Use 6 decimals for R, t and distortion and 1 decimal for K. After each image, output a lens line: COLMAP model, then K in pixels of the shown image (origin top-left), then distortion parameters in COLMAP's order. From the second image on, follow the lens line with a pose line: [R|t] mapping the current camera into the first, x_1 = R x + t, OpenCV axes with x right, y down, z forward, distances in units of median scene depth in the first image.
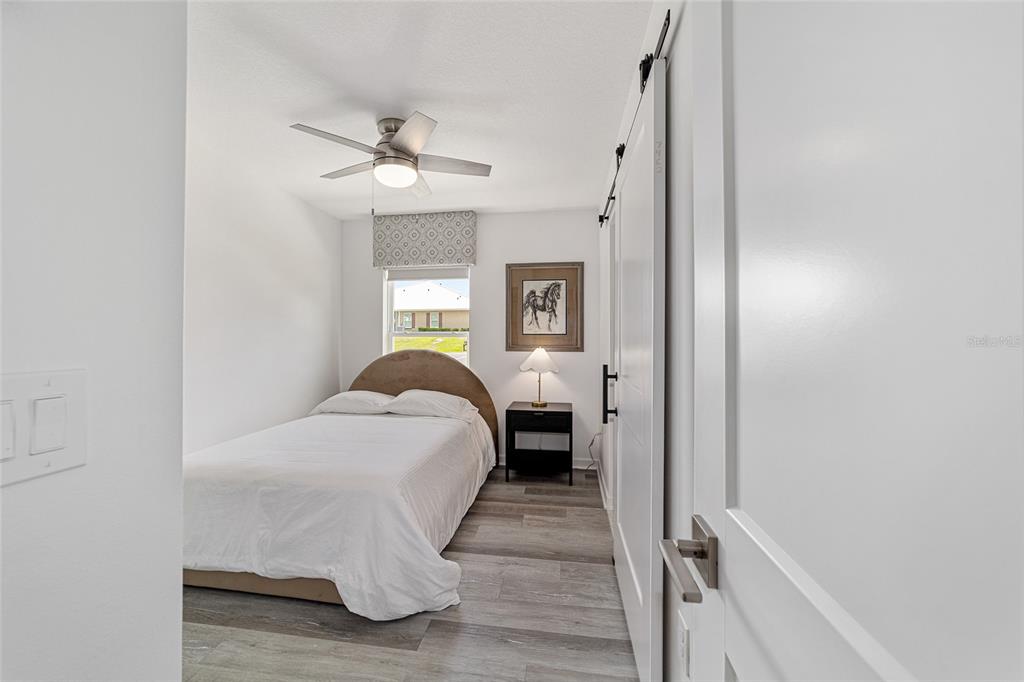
lens RADIAL K [[391.7, 0, 506.5], [0, 391.7, 337.1], [0, 0, 1]] dist [-0.011552, 0.004520]
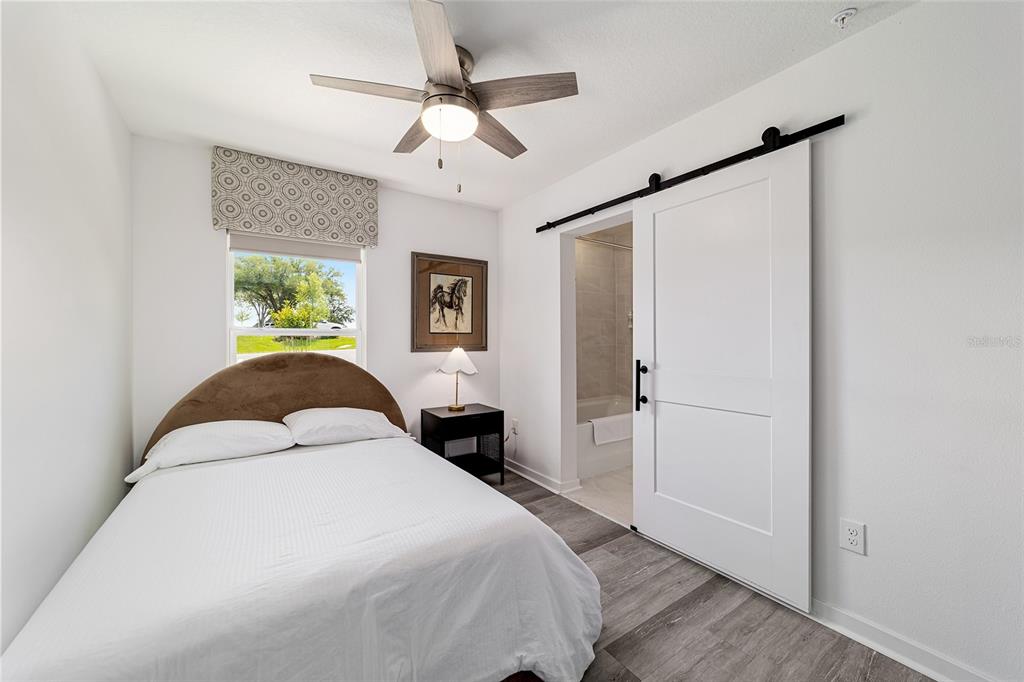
lens RADIAL K [[391.7, 0, 508.0], [0, 391.7, 337.1], [0, 0, 1]] dist [-0.011552, 0.004520]
pose [[0.736901, -0.001328, 0.676000, -0.473752], [0.000173, 0.999998, 0.001776, 0.000888], [-0.676001, -0.001192, 0.736900, 0.239155]]
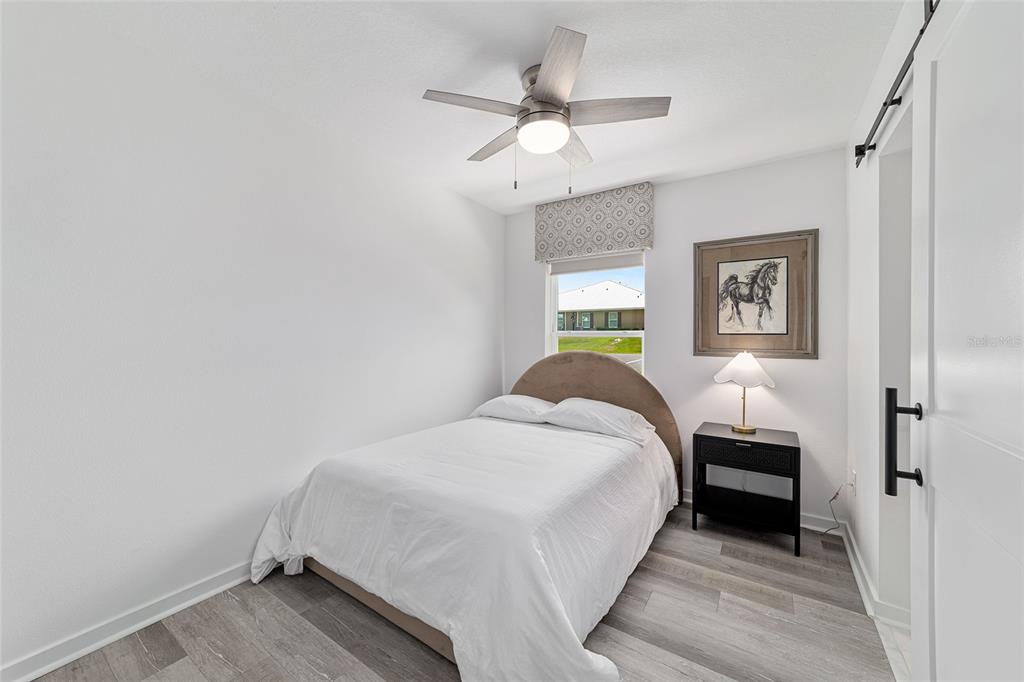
lens RADIAL K [[391.7, 0, 508.9], [0, 391.7, 335.8], [0, 0, 1]] dist [-0.011552, 0.004520]
pose [[0.902976, 0.002338, -0.429685, 0.000825], [-0.004251, 0.999985, -0.003492, 0.000656], [0.429670, 0.004980, 0.902972, 0.159539]]
